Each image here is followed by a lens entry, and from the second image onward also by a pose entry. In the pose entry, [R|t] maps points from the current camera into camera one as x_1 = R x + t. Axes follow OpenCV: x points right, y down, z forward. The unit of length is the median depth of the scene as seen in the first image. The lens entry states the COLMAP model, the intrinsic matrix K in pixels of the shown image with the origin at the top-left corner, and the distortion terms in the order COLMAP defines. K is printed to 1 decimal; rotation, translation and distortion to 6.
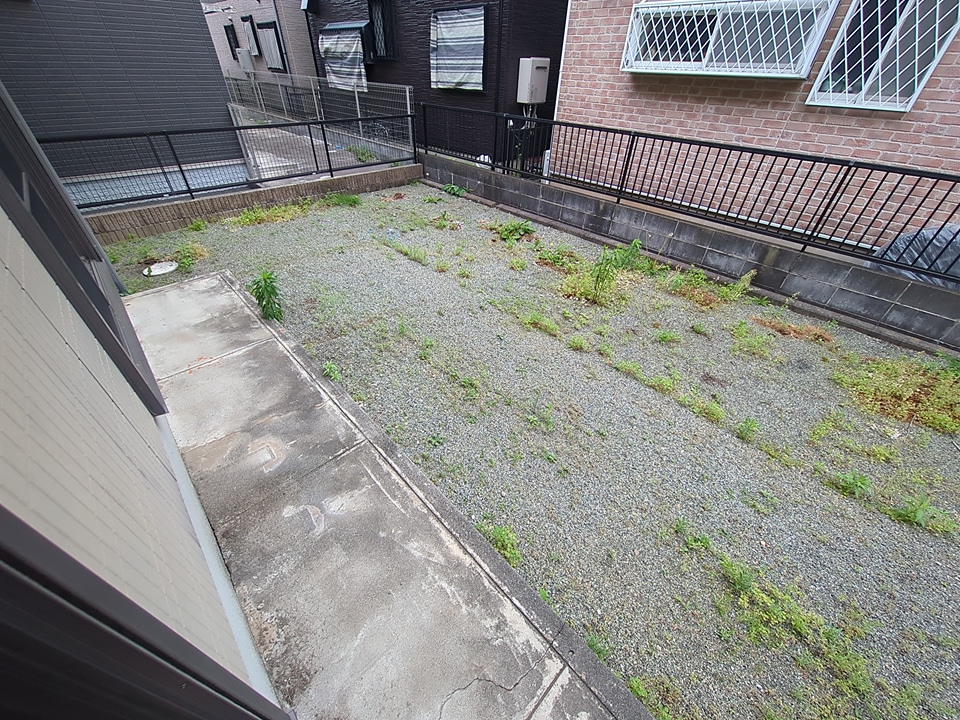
lens RADIAL K [[378.5, 0, 480.9], [0, 378.5, 357.2], [0, 0, 1]] dist [-0.002332, 0.000117]
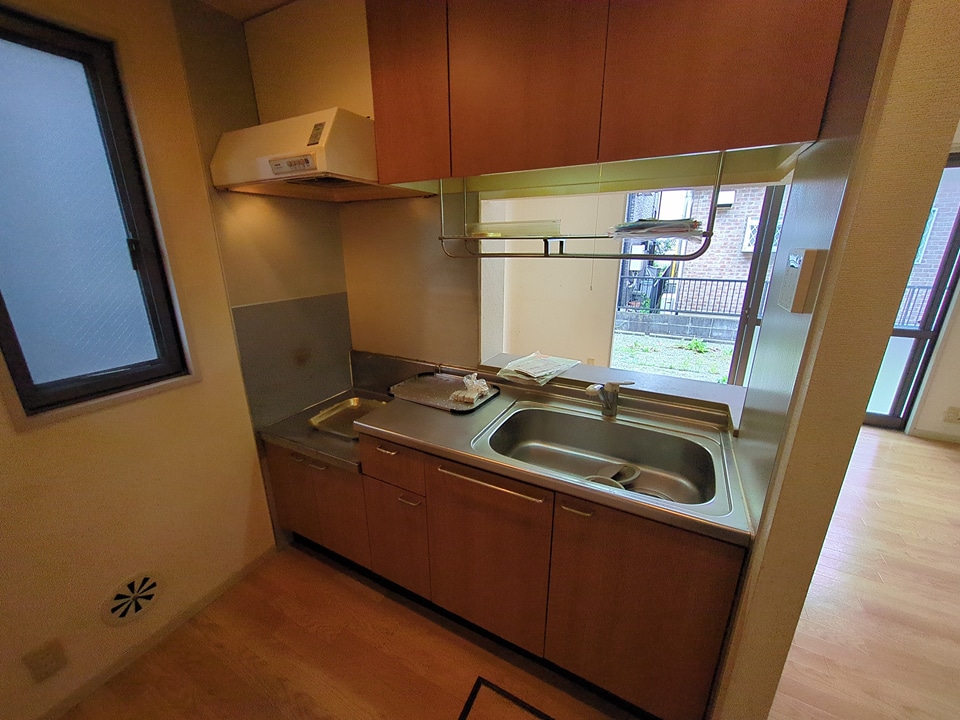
lens RADIAL K [[378.5, 0, 479.4], [0, 378.5, 357.9], [0, 0, 1]] dist [-0.002332, 0.000117]
pose [[0.947695, -0.122651, 0.294672, -1.126178], [0.218799, 0.921809, -0.319994, -0.017647], [-0.232384, 0.367730, 0.900429, -0.079617]]
